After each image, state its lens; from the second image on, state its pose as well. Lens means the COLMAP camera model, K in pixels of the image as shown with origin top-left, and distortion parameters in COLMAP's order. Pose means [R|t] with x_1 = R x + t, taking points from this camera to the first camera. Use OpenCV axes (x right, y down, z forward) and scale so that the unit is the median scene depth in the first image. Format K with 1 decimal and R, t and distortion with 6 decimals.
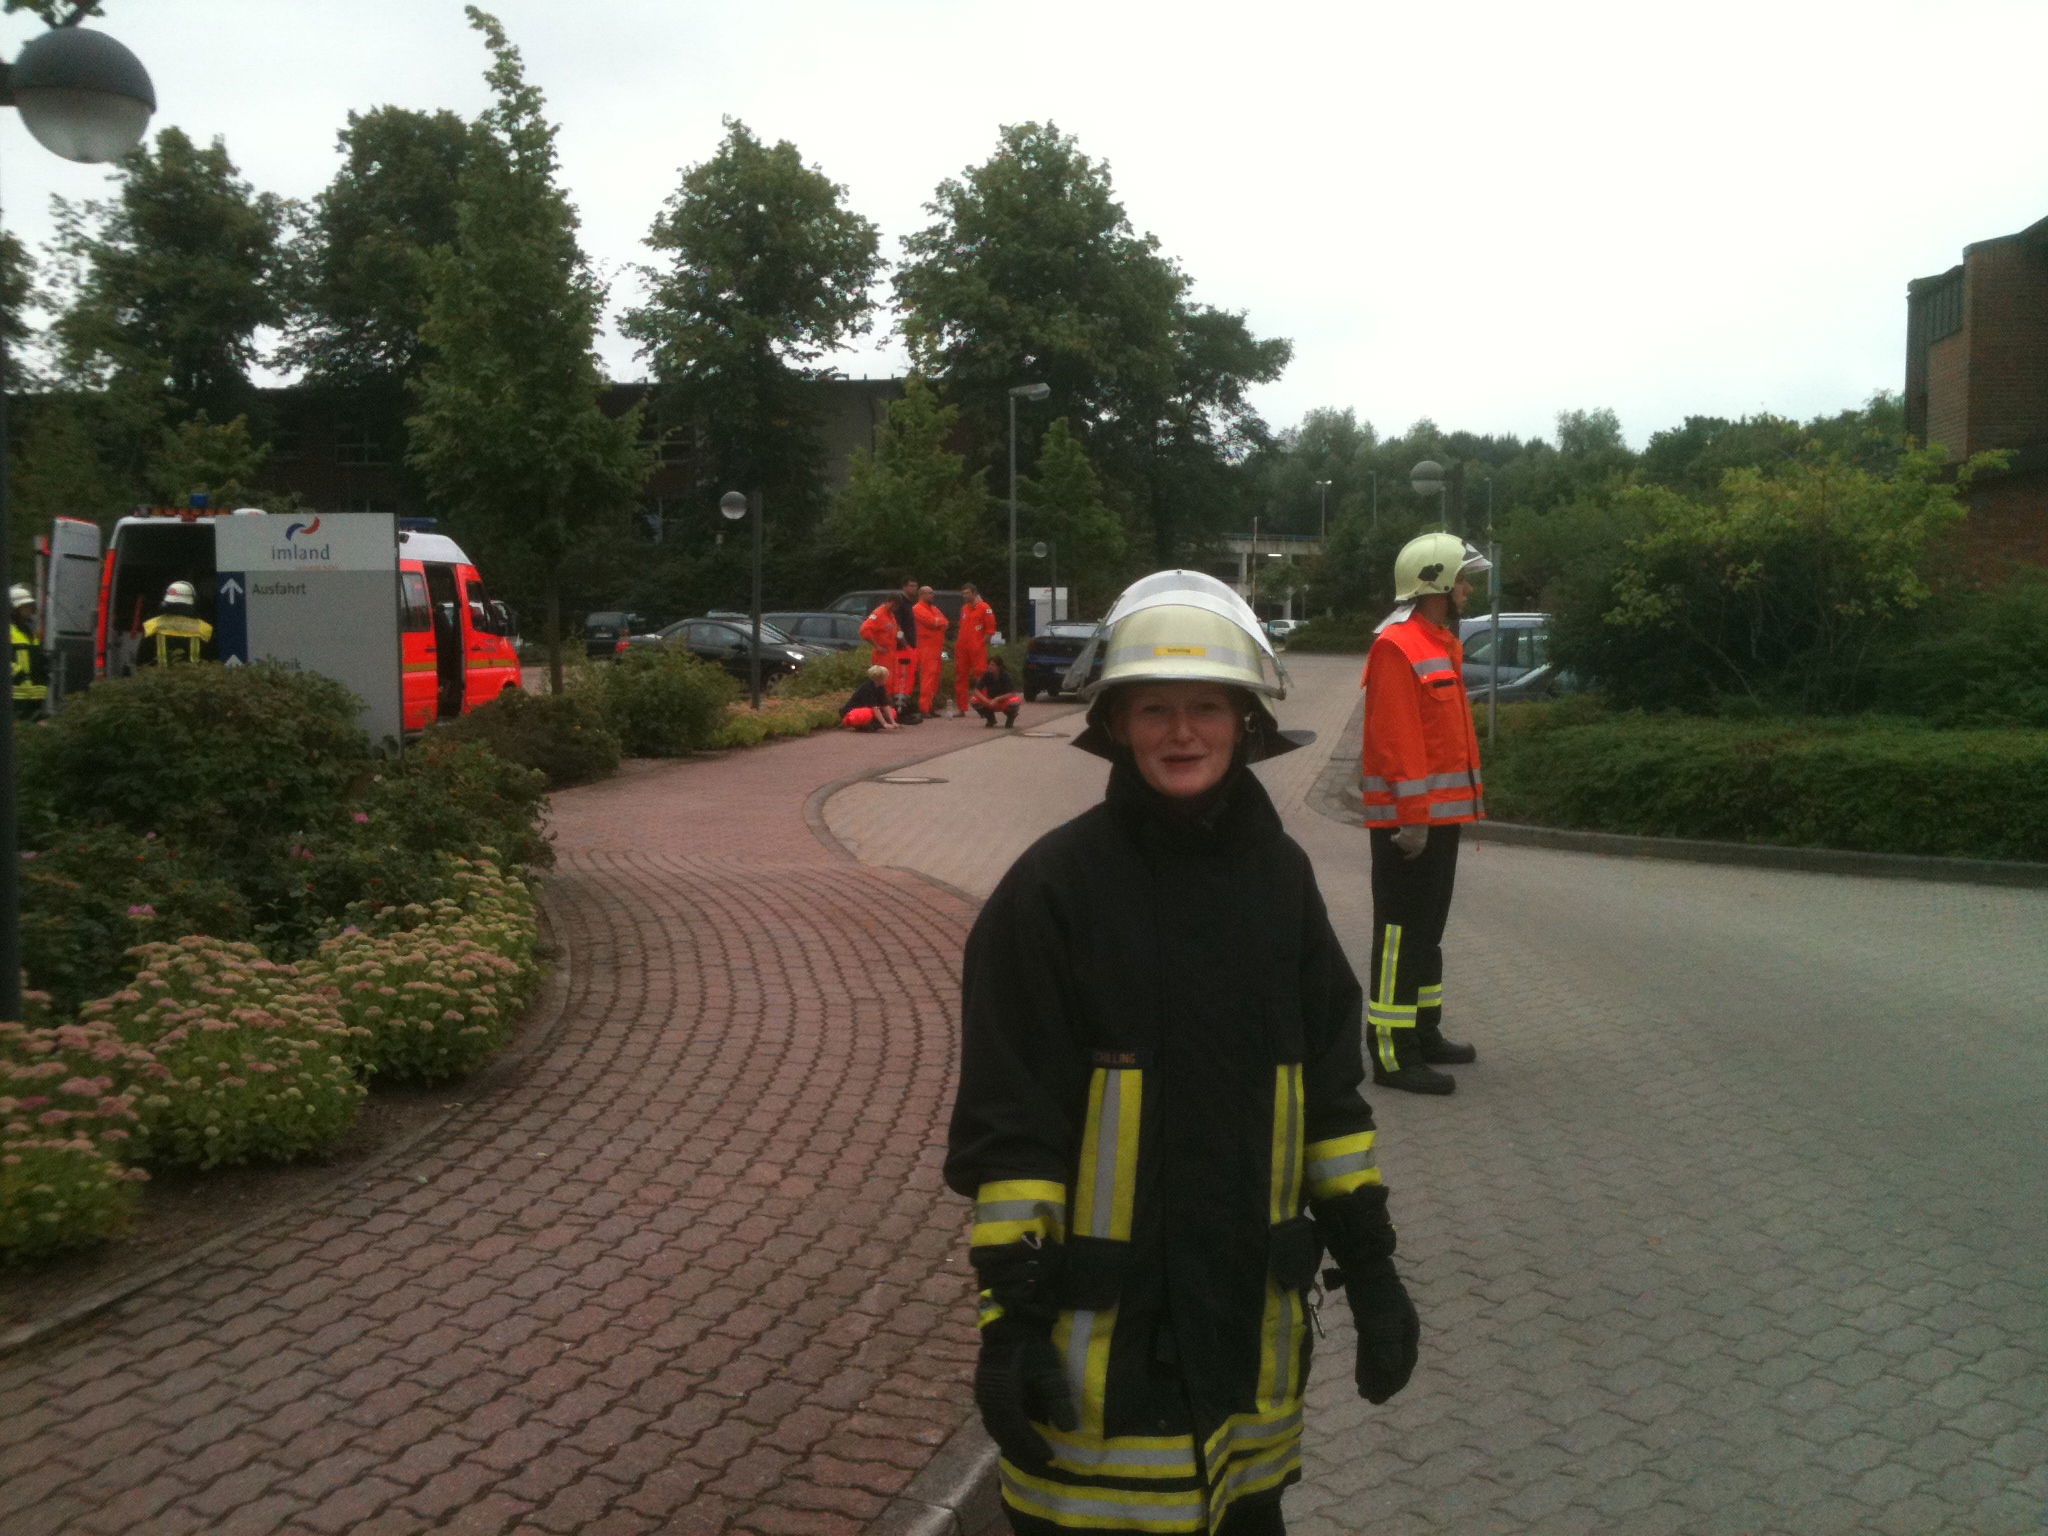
lens RADIAL K [[2091.2, 0, 1024.0], [0, 2091.2, 768.0], [0, 0, 1]] dist [0.098208, -0.256018]
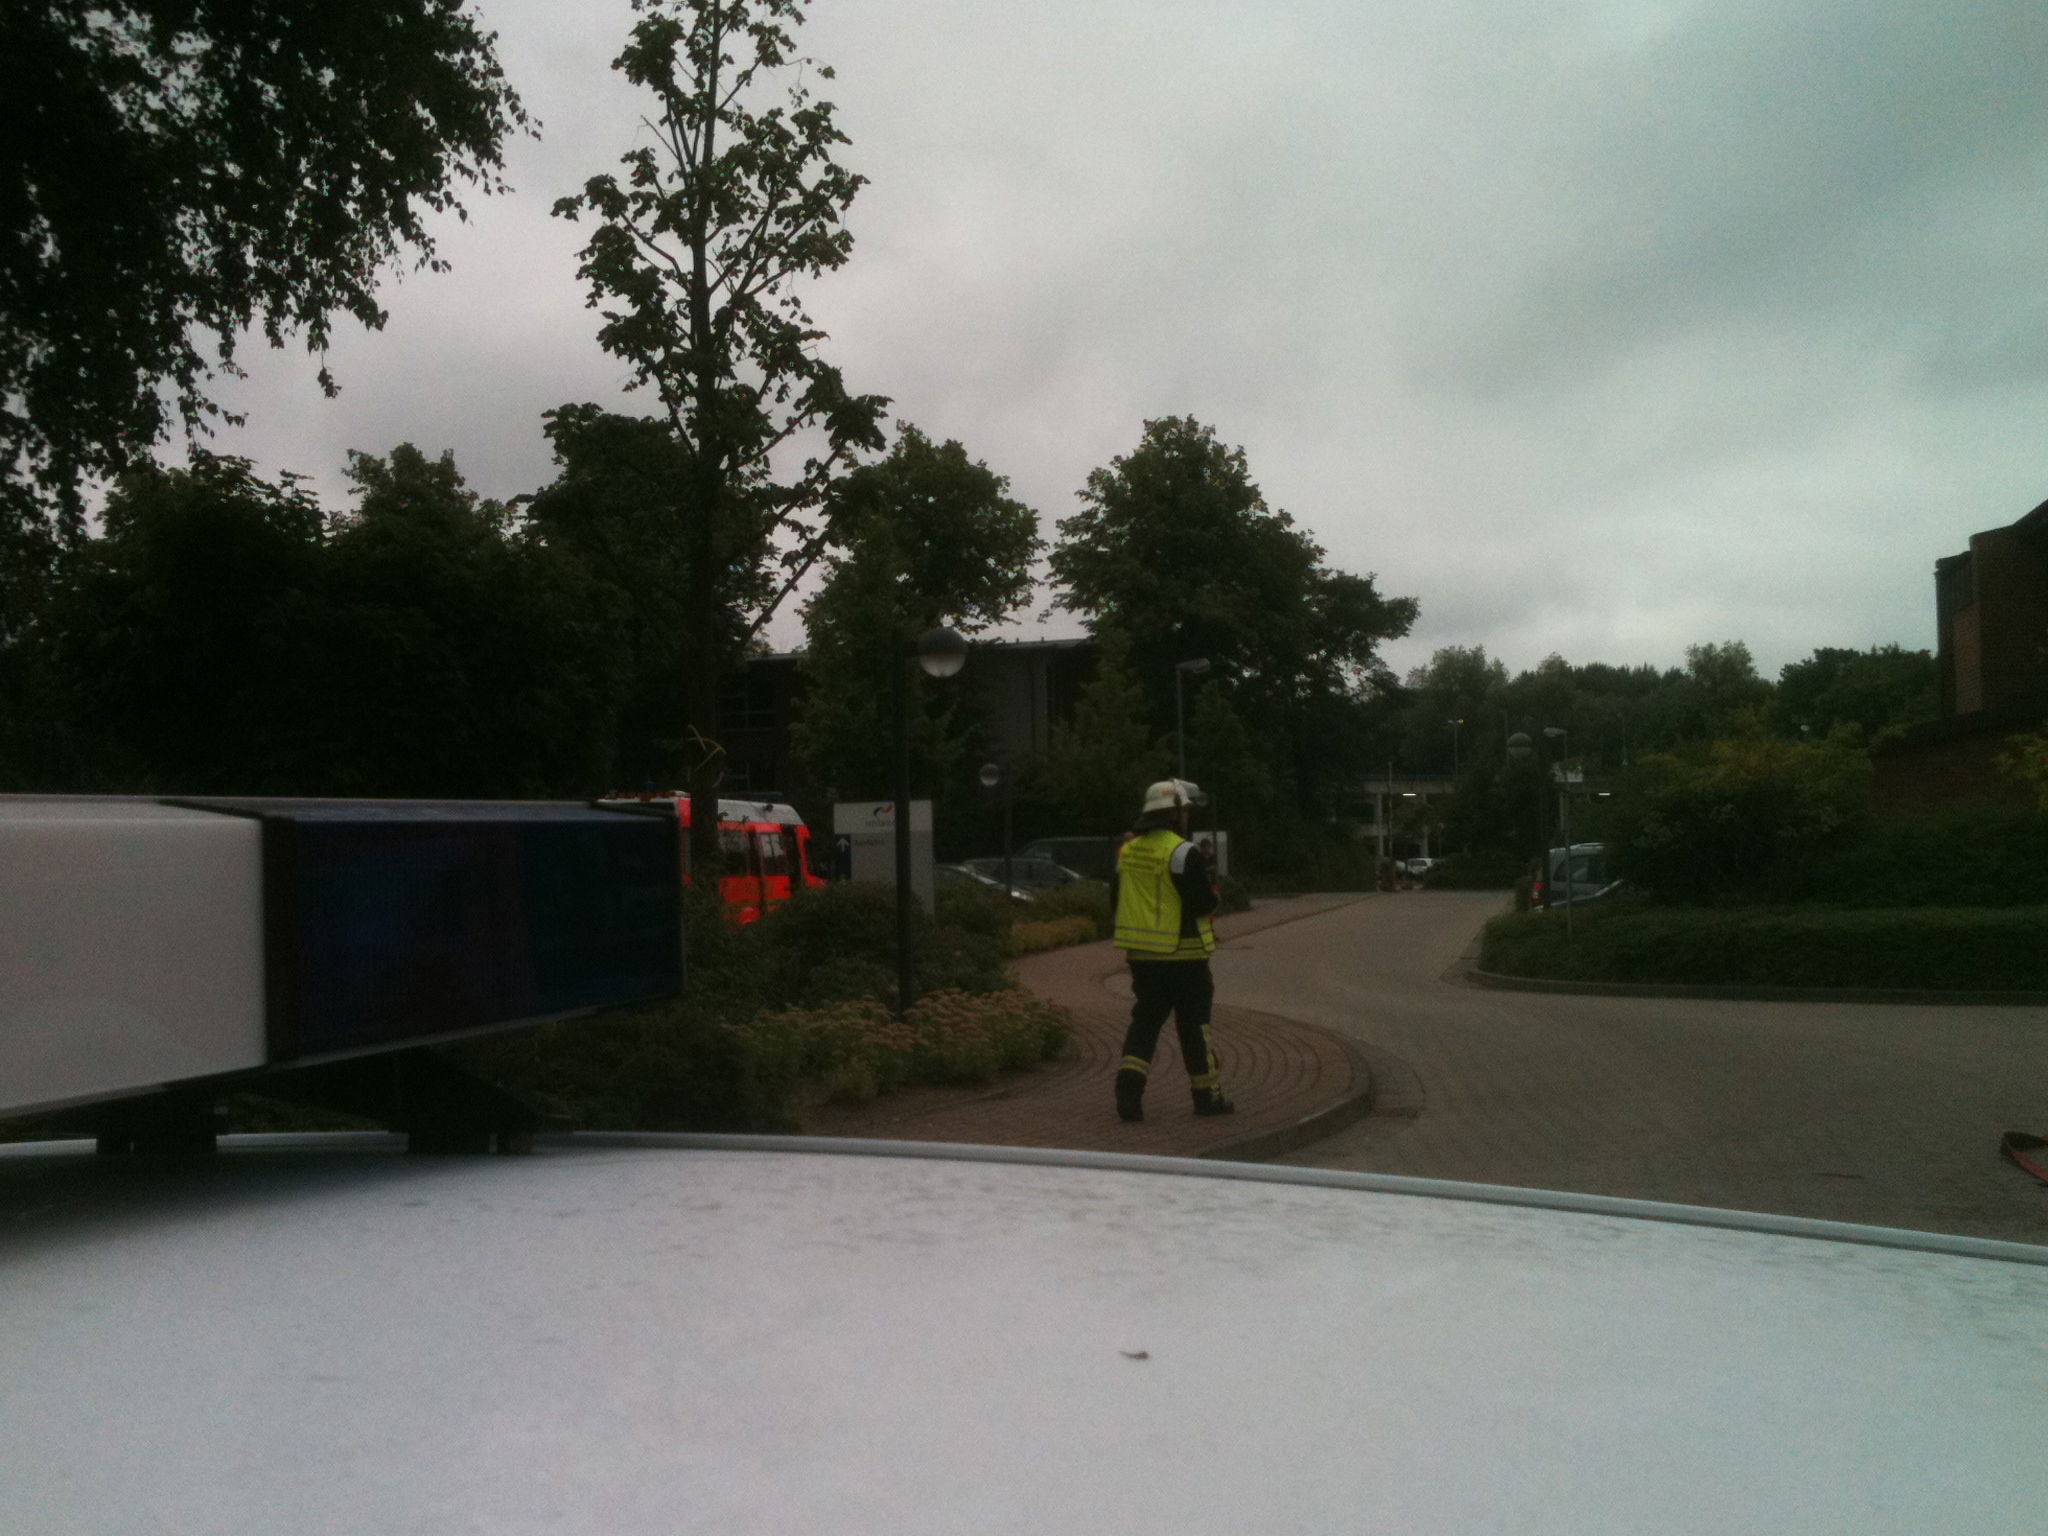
lens RADIAL K [[2144.7, 0, 1024.0], [0, 2144.7, 768.0], [0, 0, 1]] dist [0.013832, 0.012013]
pose [[0.997924, -0.026287, -0.058793, -0.013059], [0.019251, 0.992923, -0.117191, 0.009126], [0.061457, 0.115816, 0.991368, -0.107904]]
